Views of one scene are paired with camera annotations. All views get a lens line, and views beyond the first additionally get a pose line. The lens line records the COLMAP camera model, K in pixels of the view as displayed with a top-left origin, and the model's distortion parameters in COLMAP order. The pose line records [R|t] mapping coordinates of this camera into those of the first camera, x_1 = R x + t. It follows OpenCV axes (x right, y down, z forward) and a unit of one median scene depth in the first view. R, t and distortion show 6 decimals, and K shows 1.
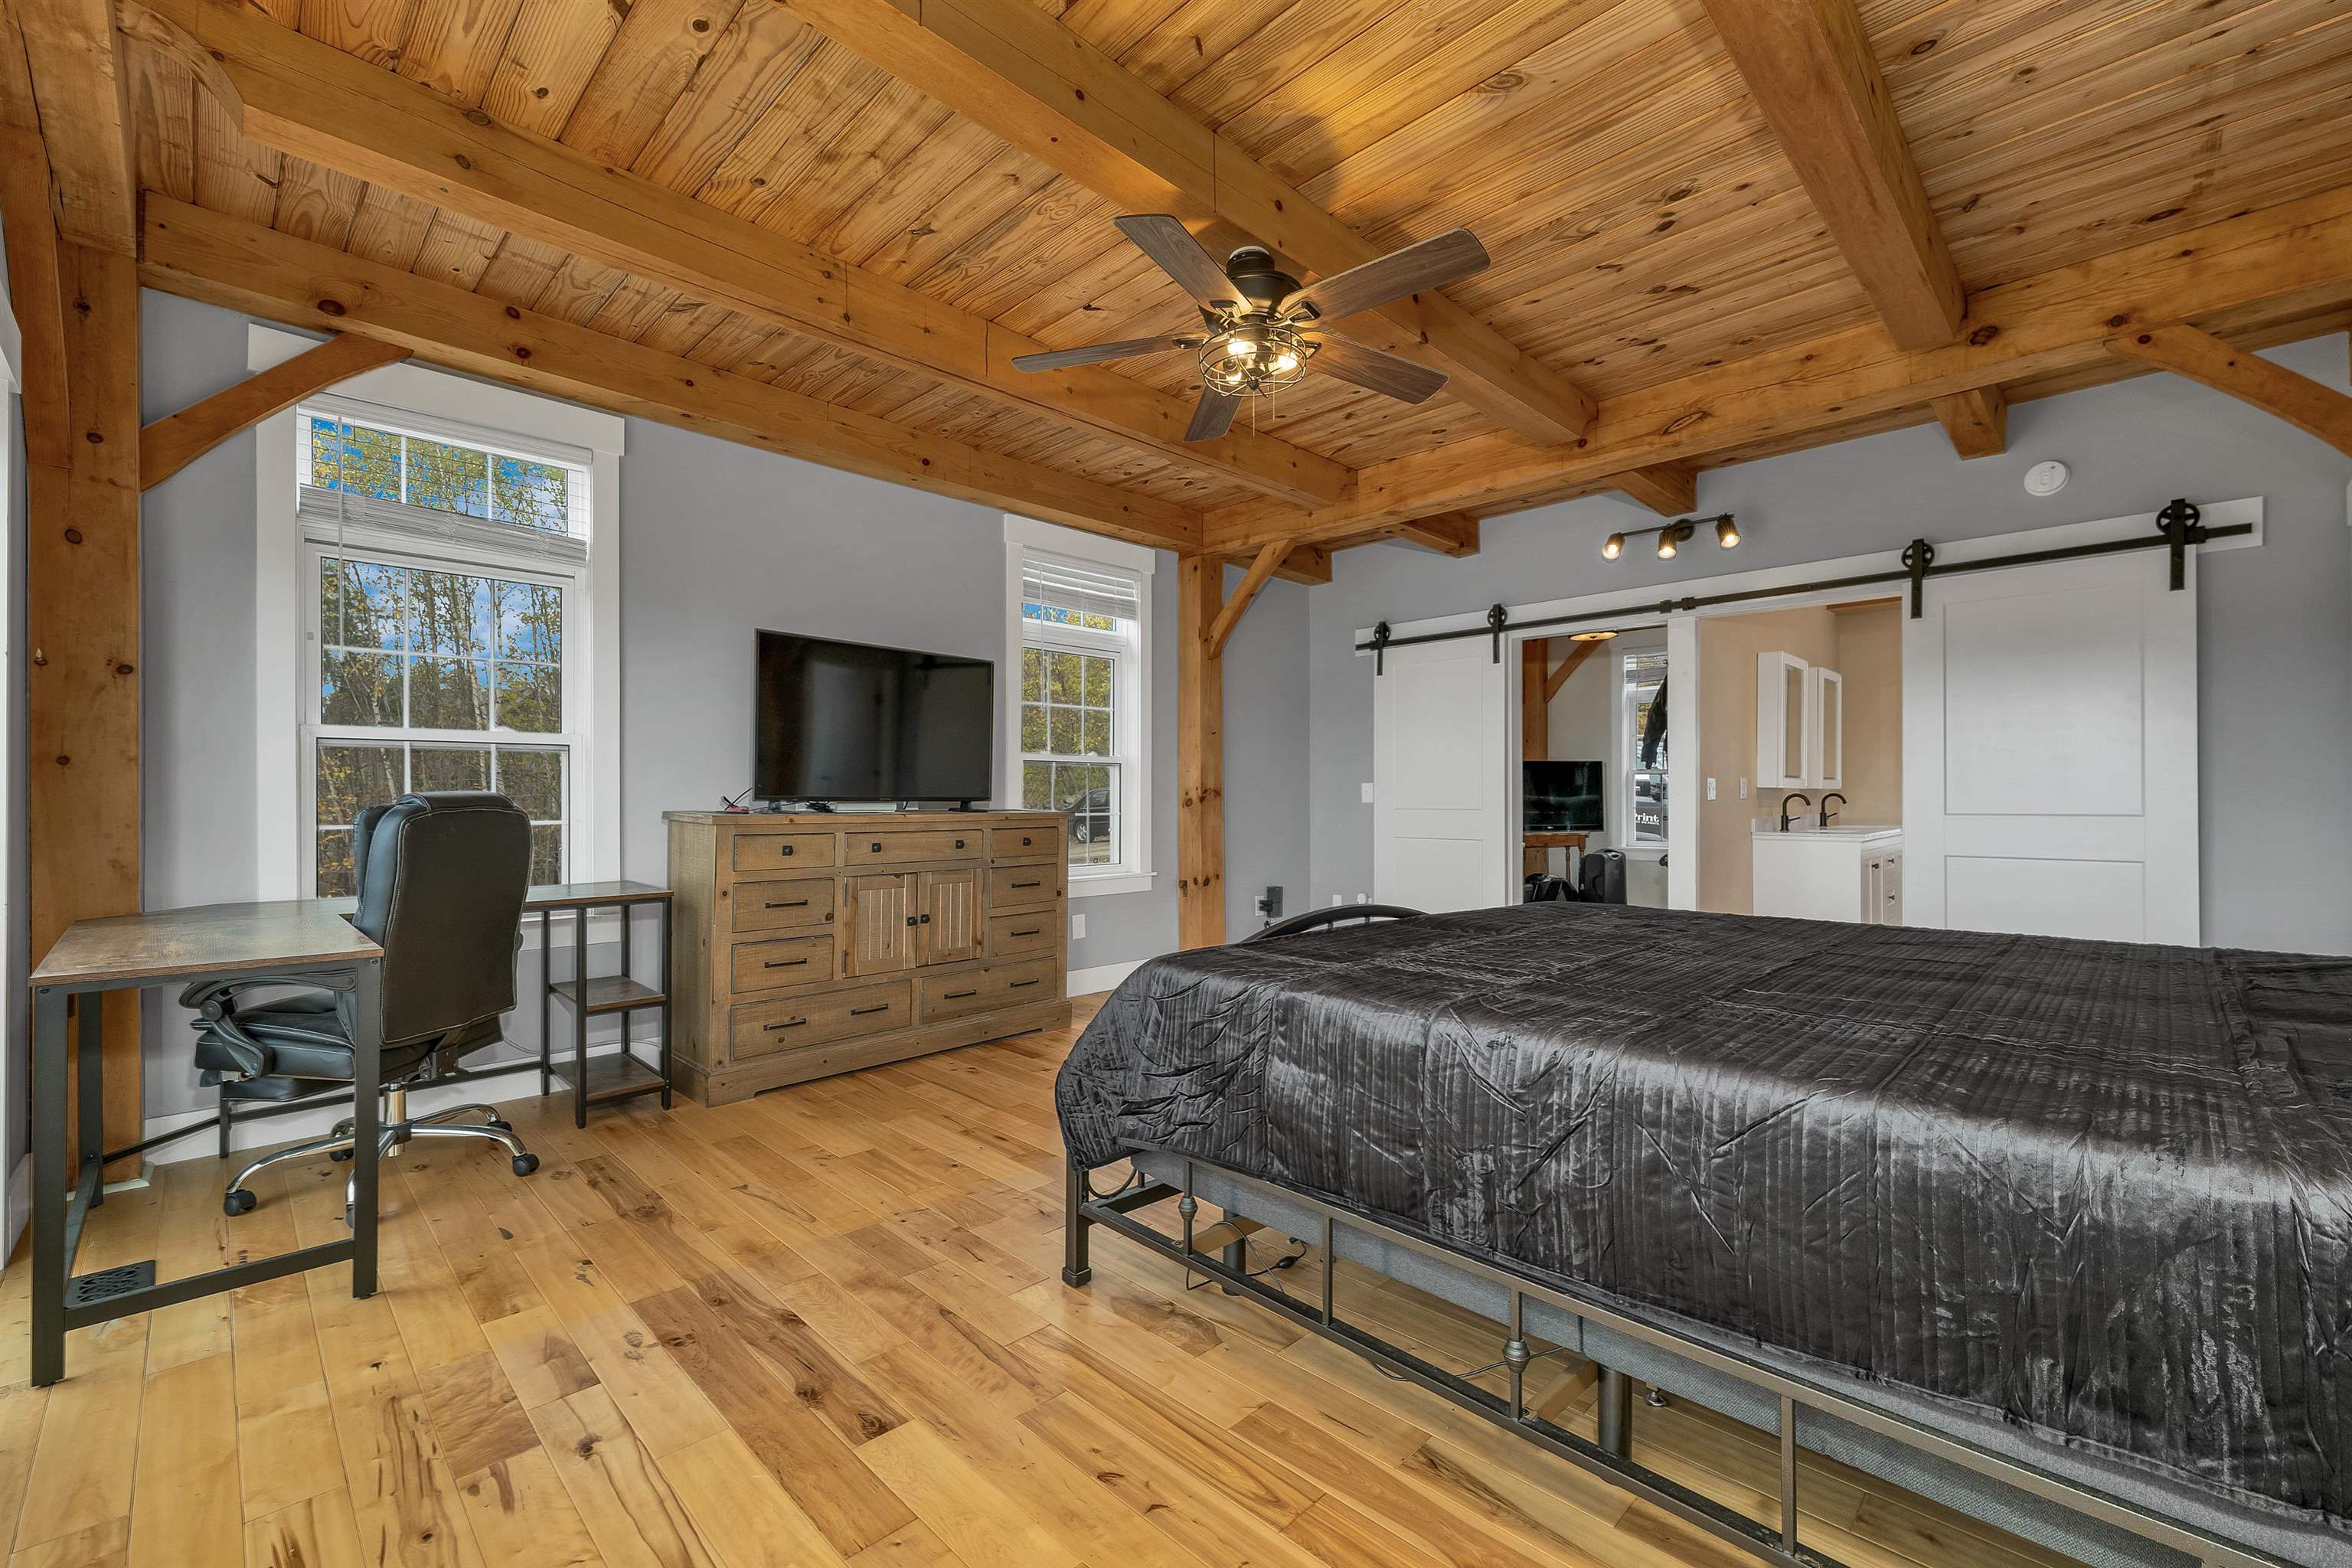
lens RADIAL K [[979.7, 0, 1187.7], [0, 979.7, 803.5], [0, 0, 1]] dist [0.000819, 0.001152]
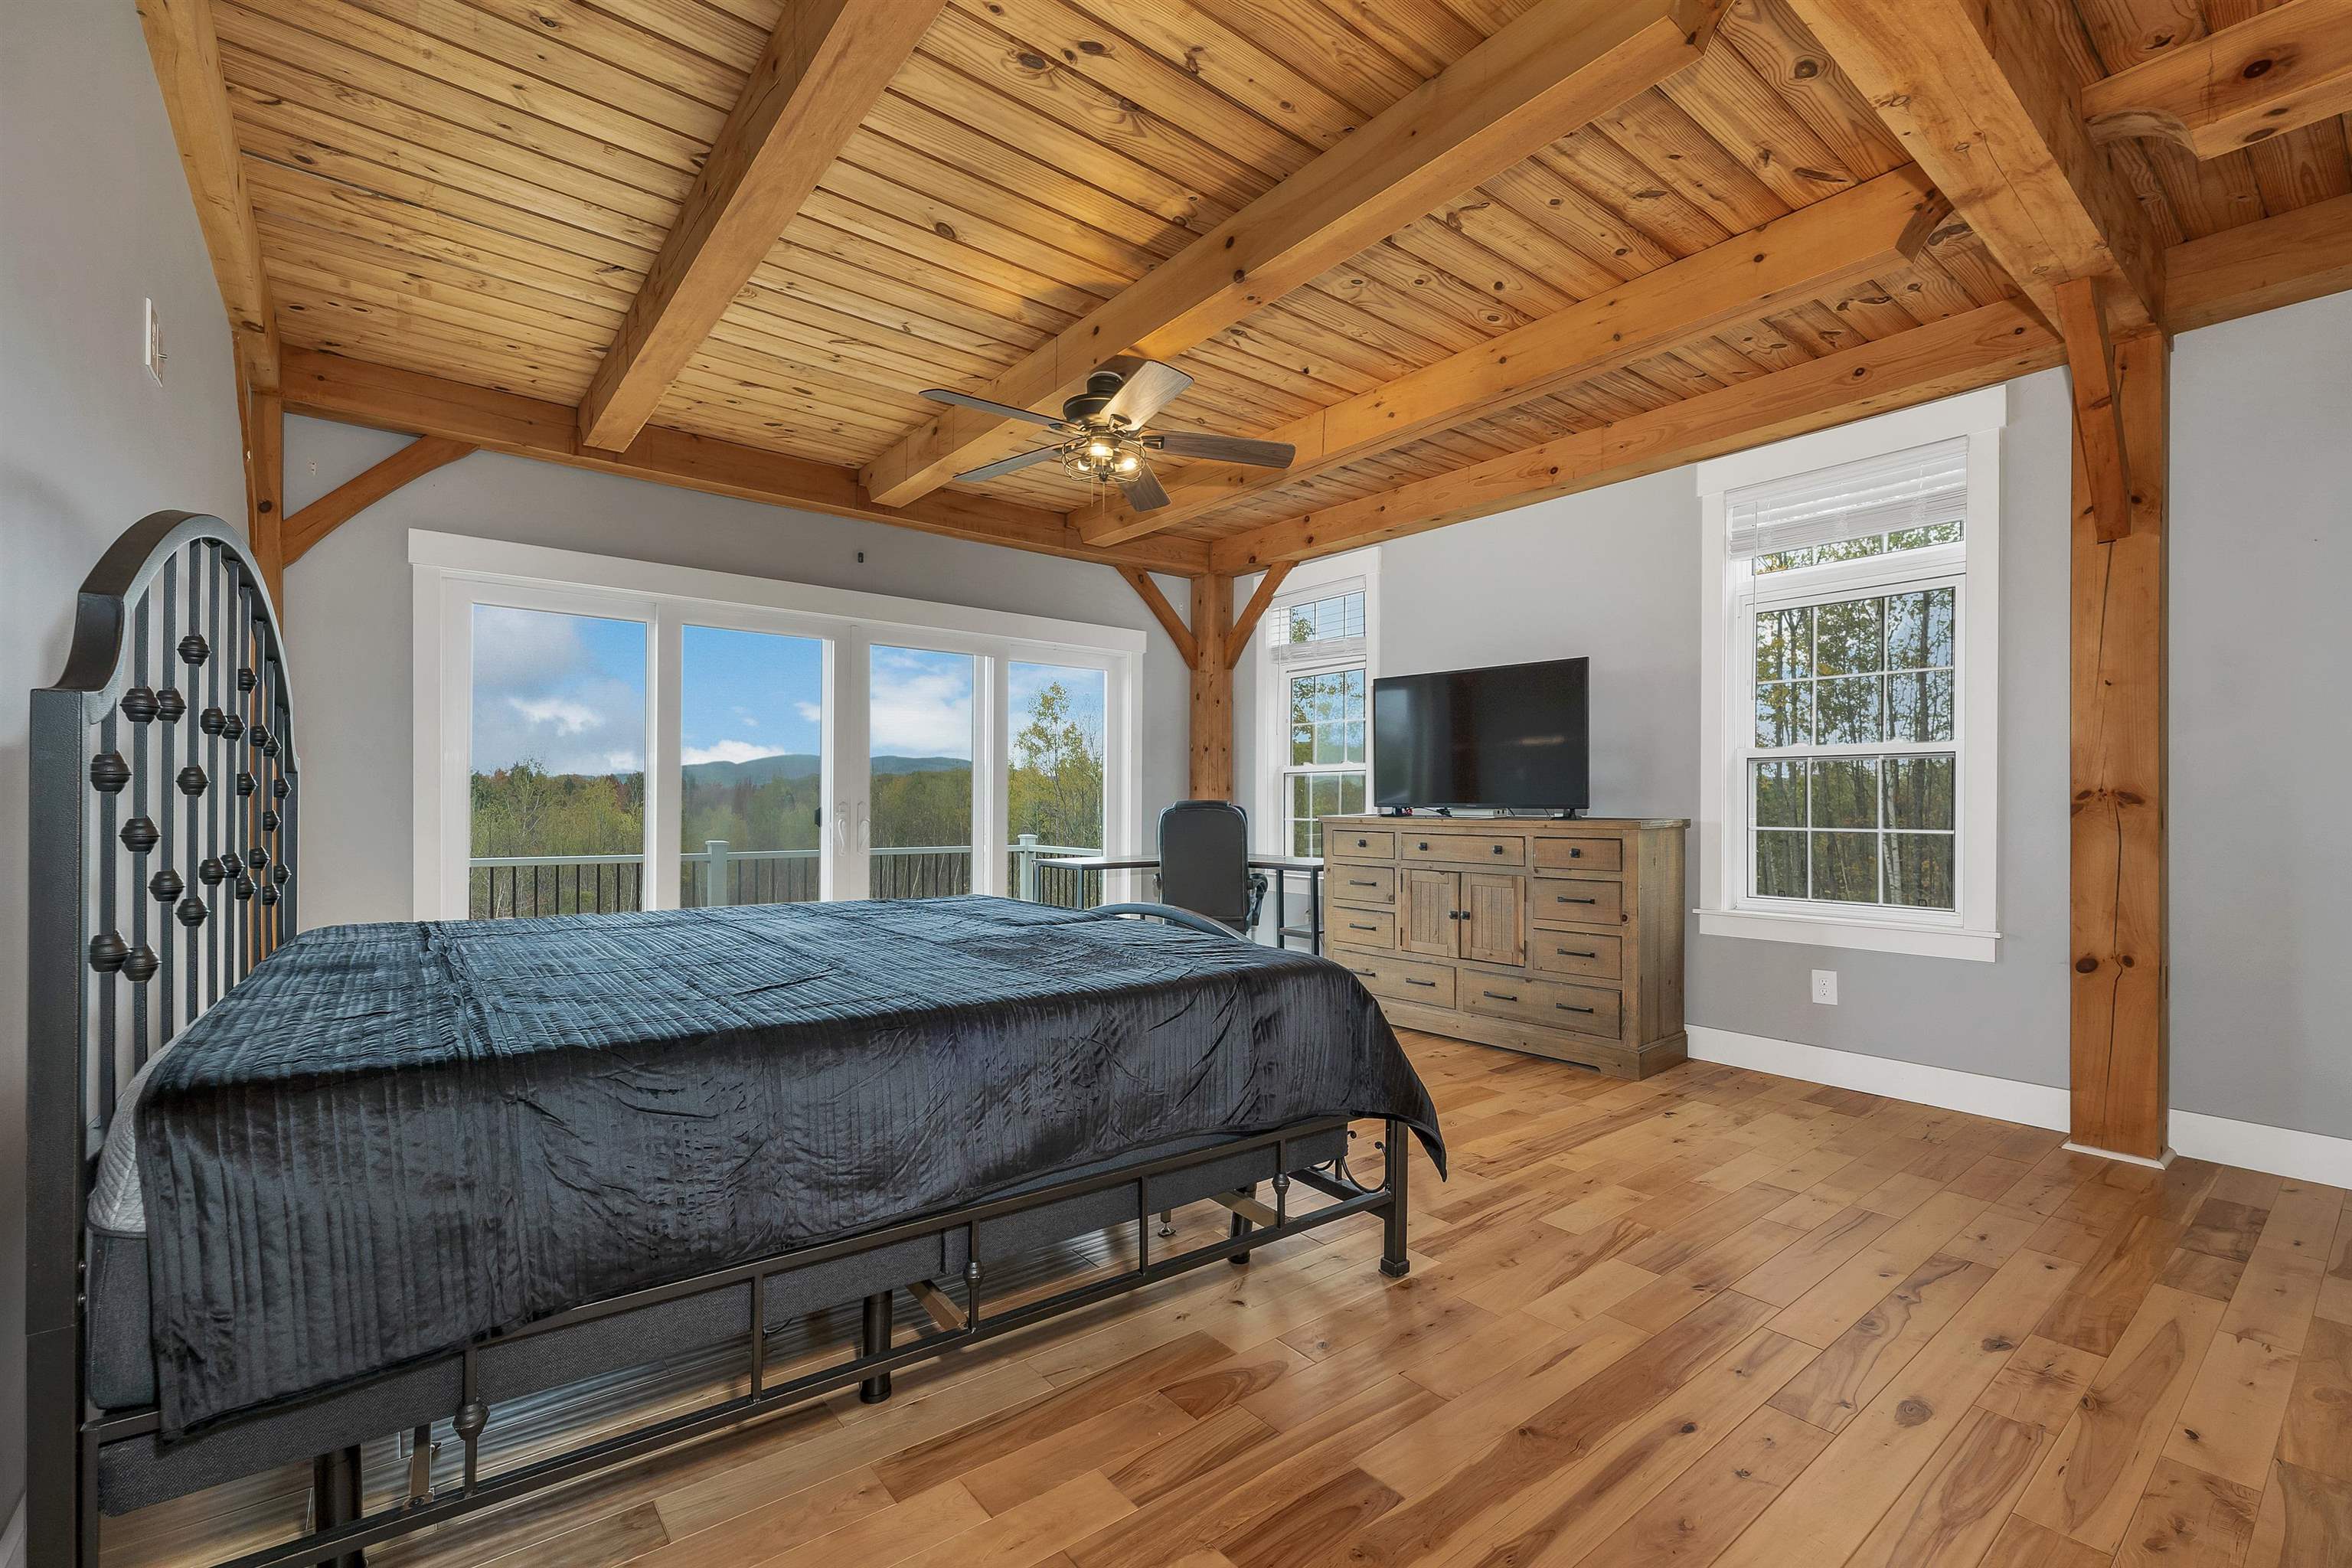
lens RADIAL K [[979.7, 0, 1187.1], [0, 979.7, 803.8], [0, 0, 1]] dist [0.000819, 0.001152]
pose [[-0.112238, 0.006553, -0.993660, 0.828801], [-0.004058, 0.999967, 0.007053, -0.013097], [0.993673, 0.004824, -0.112207, 0.790621]]
